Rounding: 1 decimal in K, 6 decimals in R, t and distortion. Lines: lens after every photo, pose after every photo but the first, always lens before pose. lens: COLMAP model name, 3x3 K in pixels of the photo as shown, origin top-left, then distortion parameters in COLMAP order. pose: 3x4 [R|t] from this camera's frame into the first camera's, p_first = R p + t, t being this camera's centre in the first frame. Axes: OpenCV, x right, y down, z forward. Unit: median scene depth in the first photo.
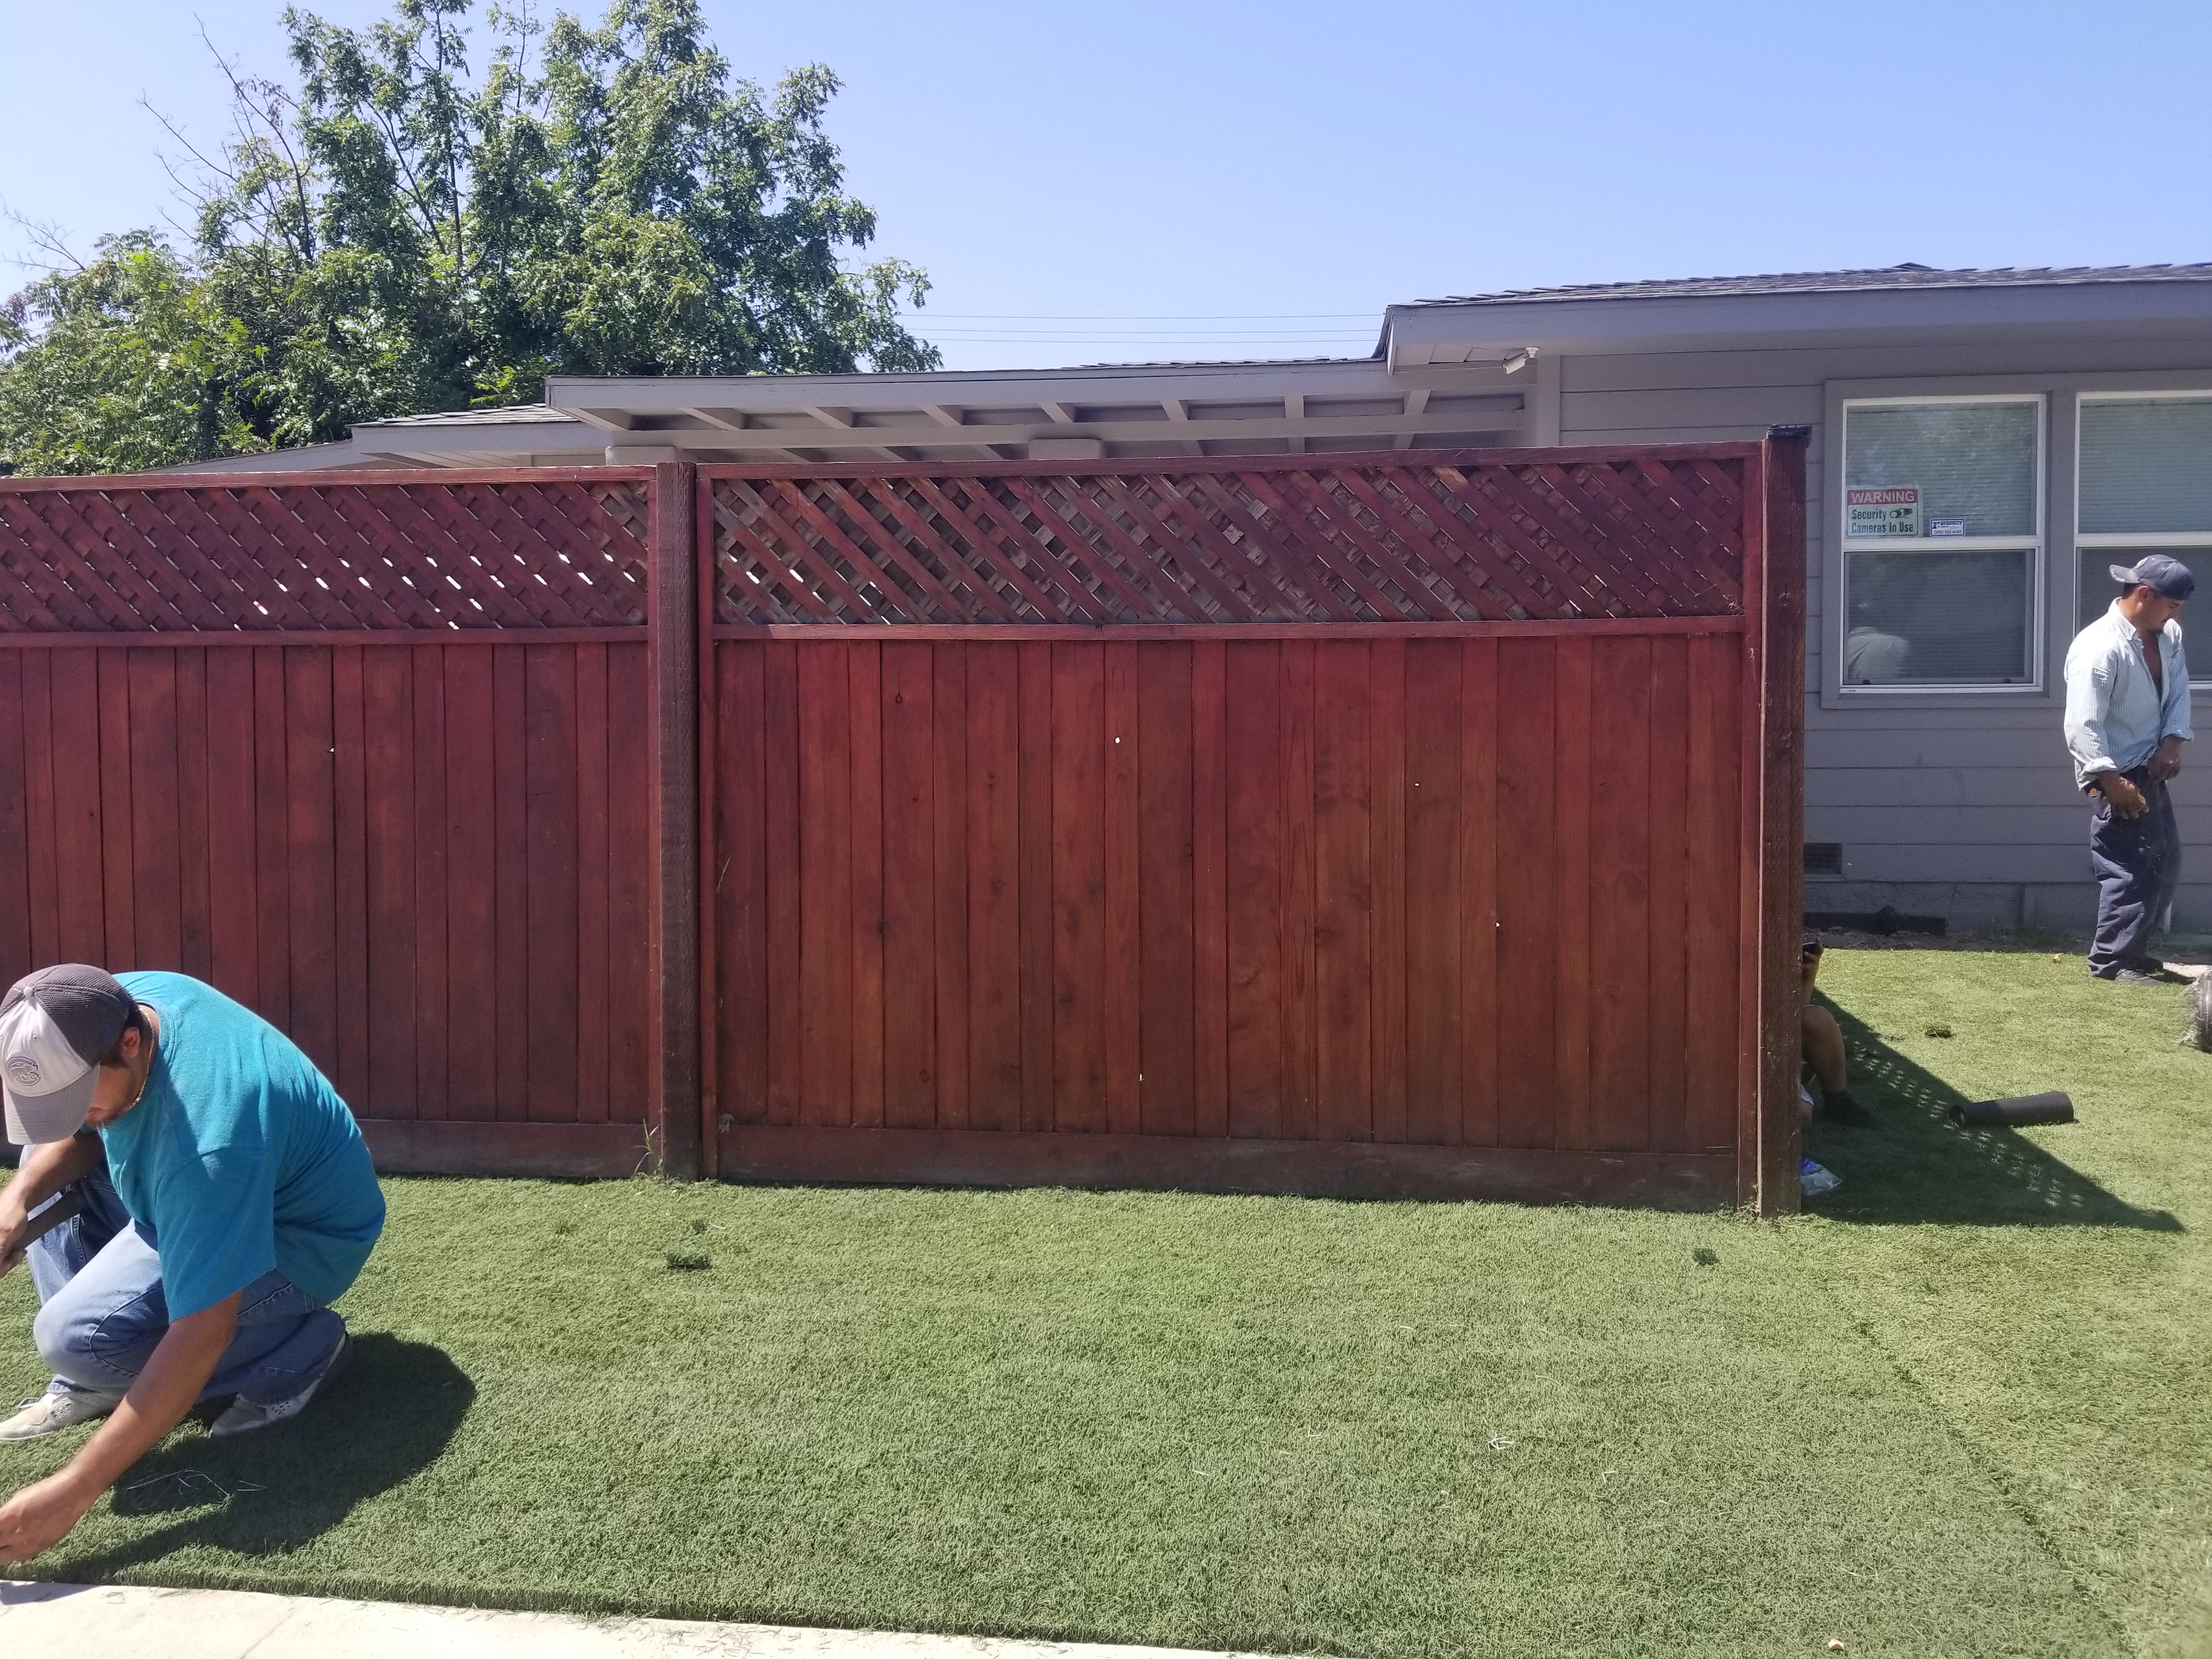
lens RADIAL K [[1727.8, 0, 1080.9], [0, 1727.8, 790.5], [0, 0, 1]] dist [0.062796, -0.102205]
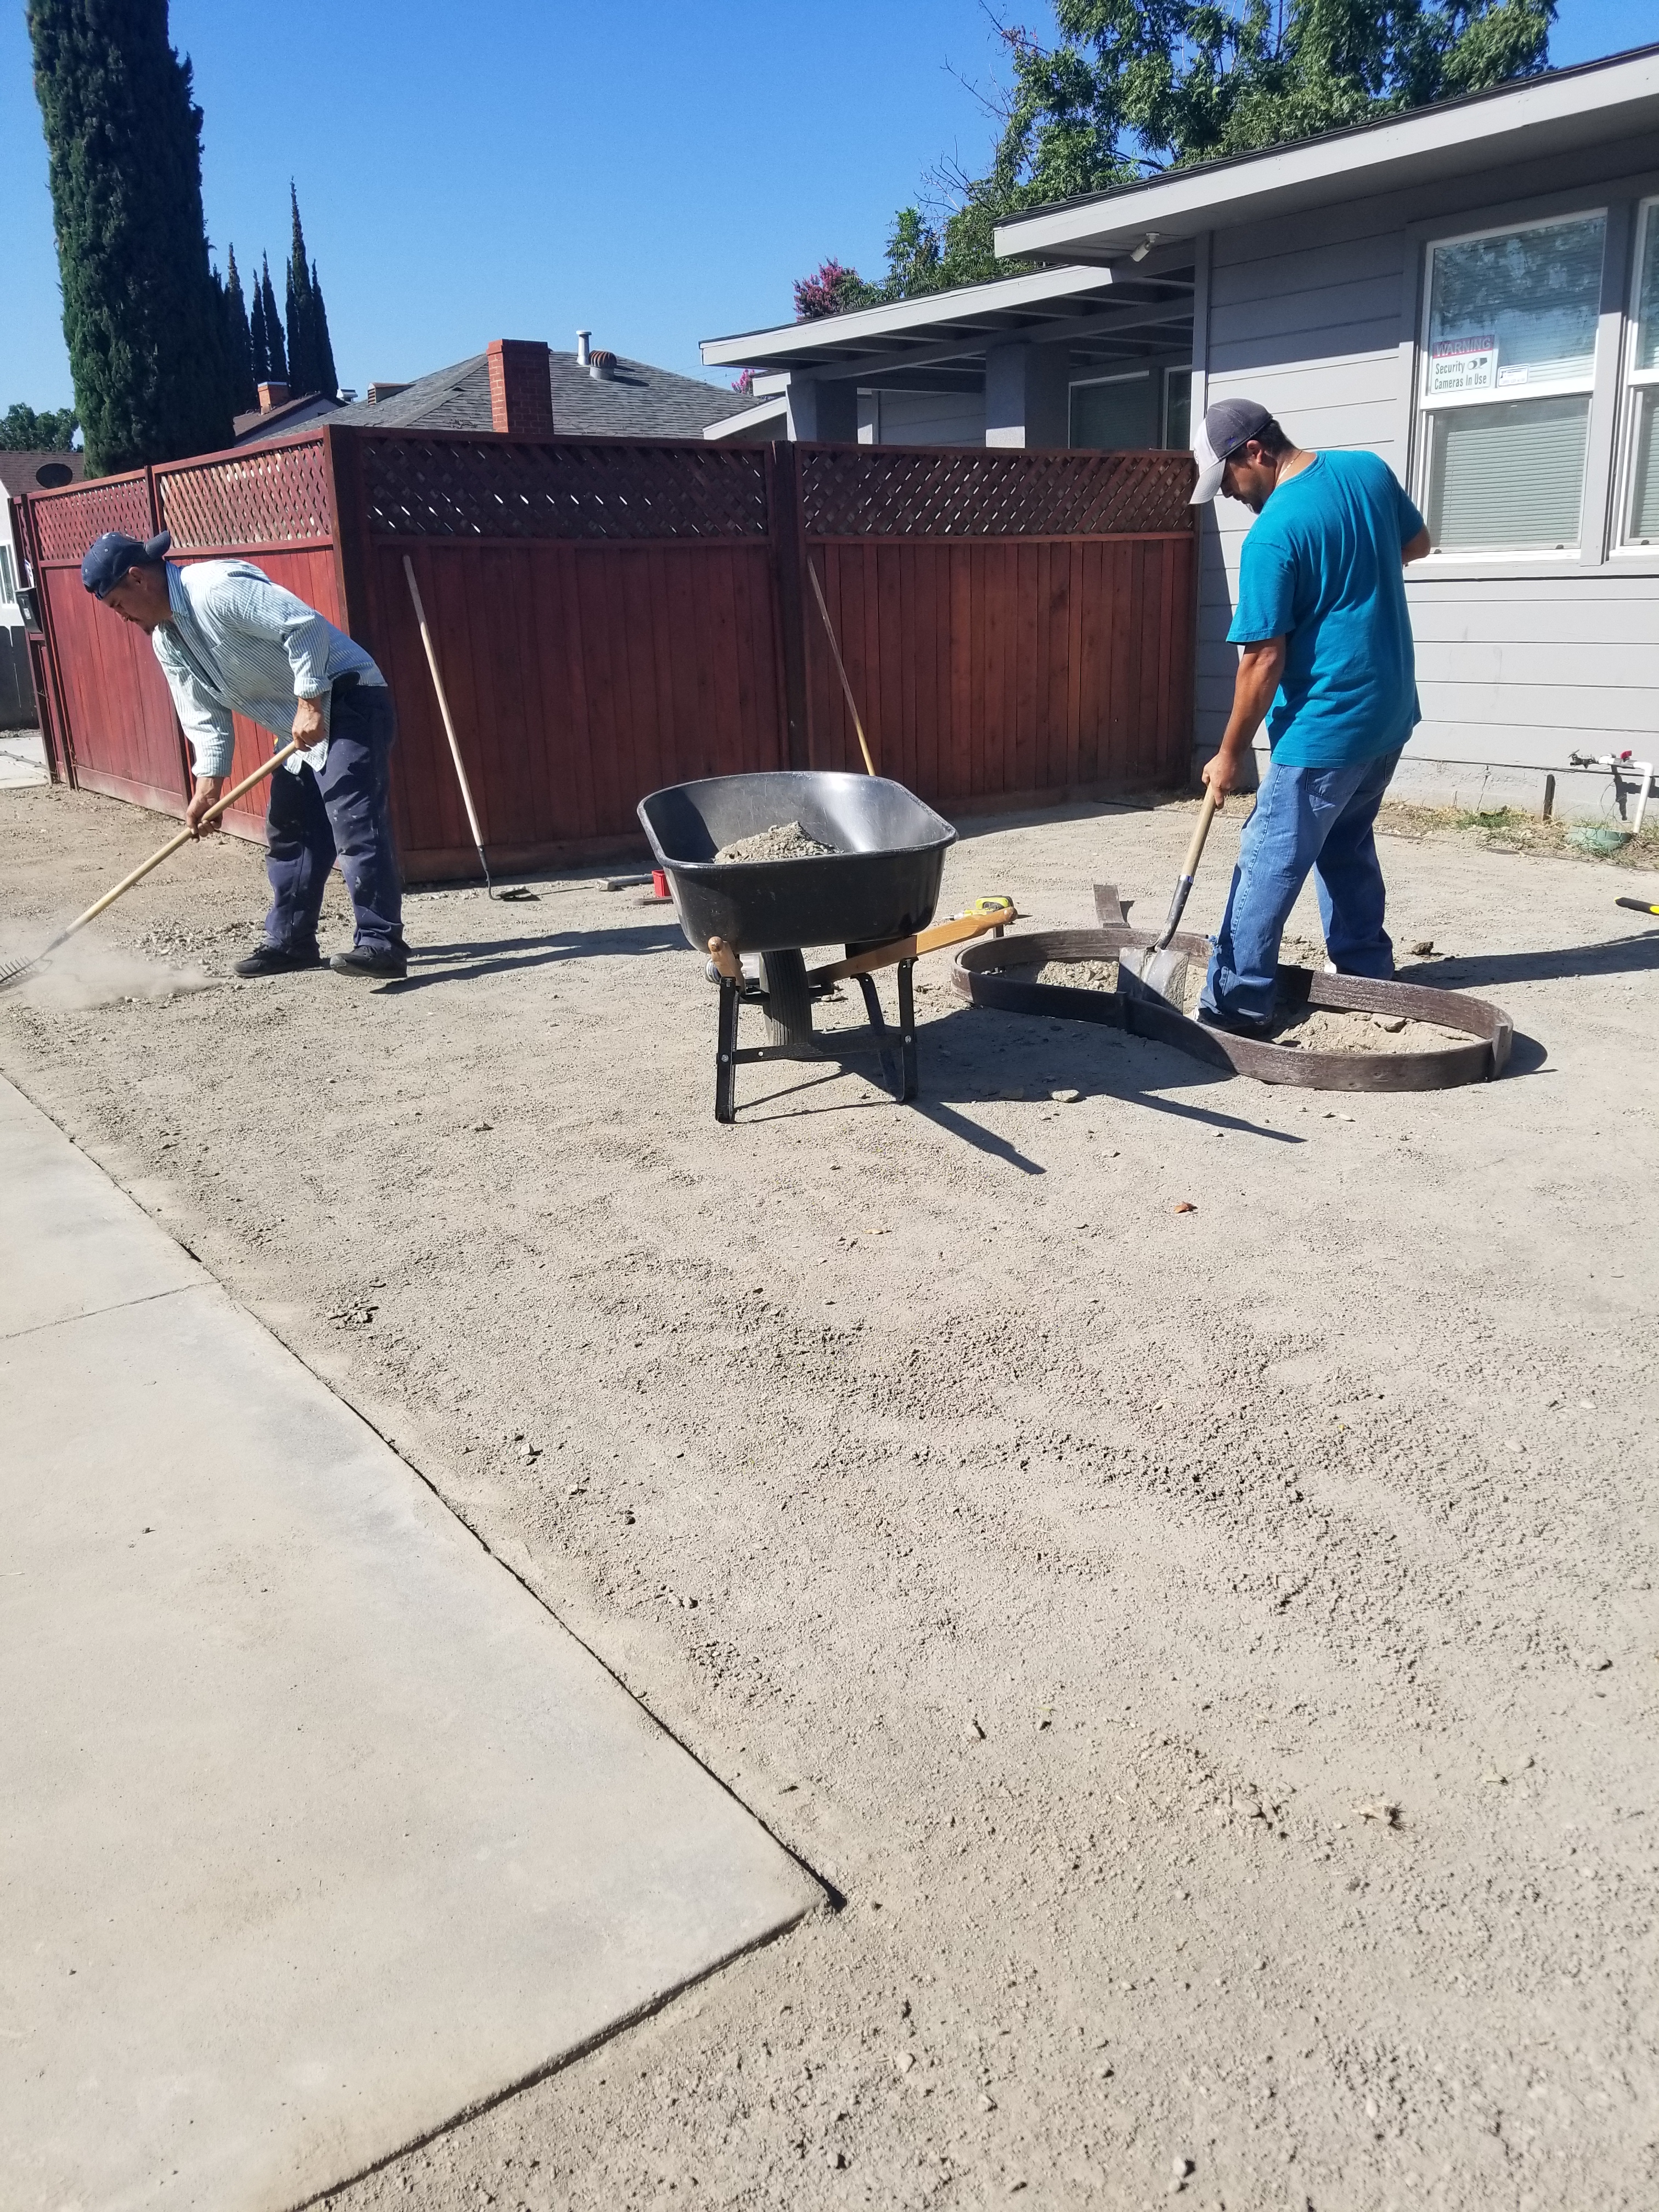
lens RADIAL K [[1727.8, 0, 896.4], [0, 1727.8, 1124.0], [0, 0, 1]] dist [0.062796, -0.102205]
pose [[0.694875, 0.203264, -0.689806, 0.996579], [-0.018915, 0.964057, 0.265022, -0.005203], [0.718882, -0.171109, 0.673744, 0.059938]]
